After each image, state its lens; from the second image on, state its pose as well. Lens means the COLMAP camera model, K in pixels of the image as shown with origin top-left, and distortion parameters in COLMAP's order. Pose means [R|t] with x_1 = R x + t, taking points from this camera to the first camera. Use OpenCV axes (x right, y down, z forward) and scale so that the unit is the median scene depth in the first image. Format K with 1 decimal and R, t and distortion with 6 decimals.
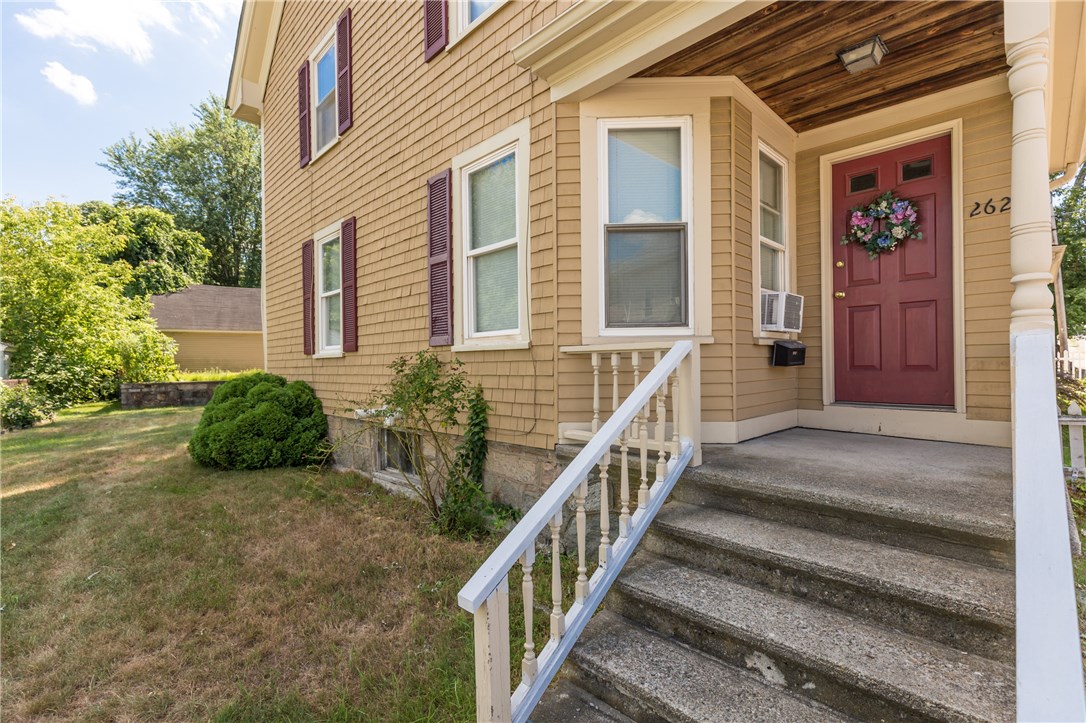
lens RADIAL K [[489.2, 0, 533.8], [0, 489.2, 367.5], [0, 0, 1]] dist [0.013138, -0.002809]
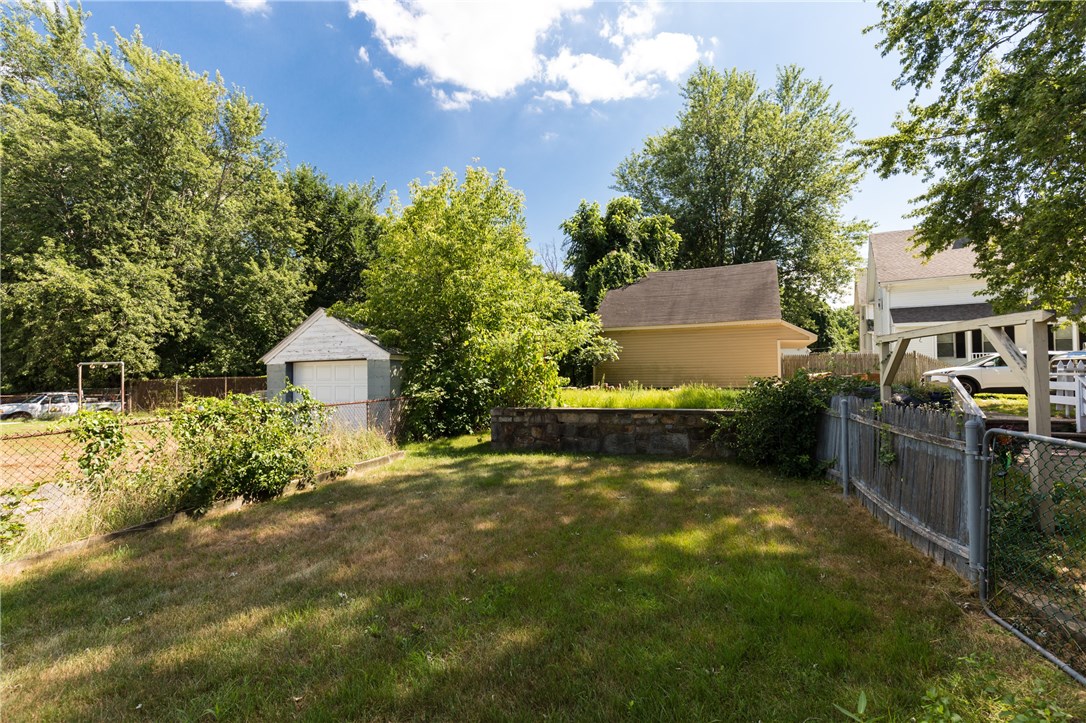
lens RADIAL K [[489.2, 0, 543.5], [0, 489.2, 364.0], [0, 0, 1]] dist [0.013138, -0.002809]
pose [[0.603551, -0.004804, -0.797310, -0.761812], [-0.003992, 0.999951, -0.009047, -0.049264], [0.797314, 0.008643, 0.603502, 1.778198]]
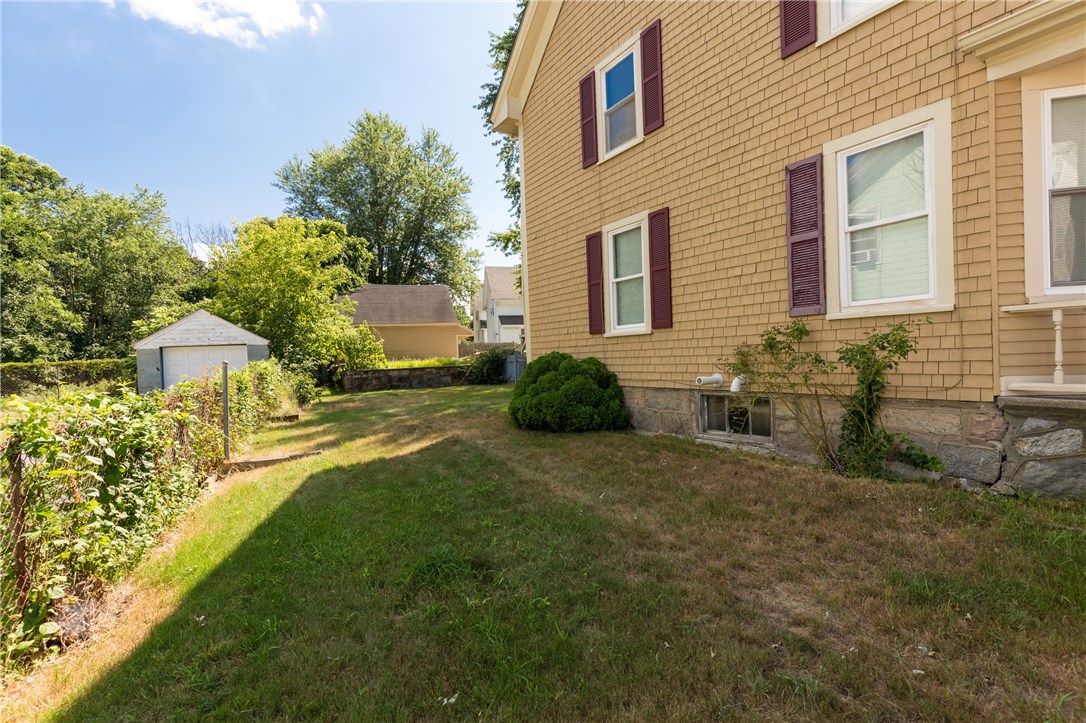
lens RADIAL K [[489.2, 0, 544.0], [0, 489.2, 367.1], [0, 0, 1]] dist [0.013138, -0.002809]
pose [[0.982978, -0.015959, -0.183029, -0.432634], [0.019923, 0.999605, 0.019838, 0.028913], [0.182641, -0.023147, 0.982907, -0.155303]]
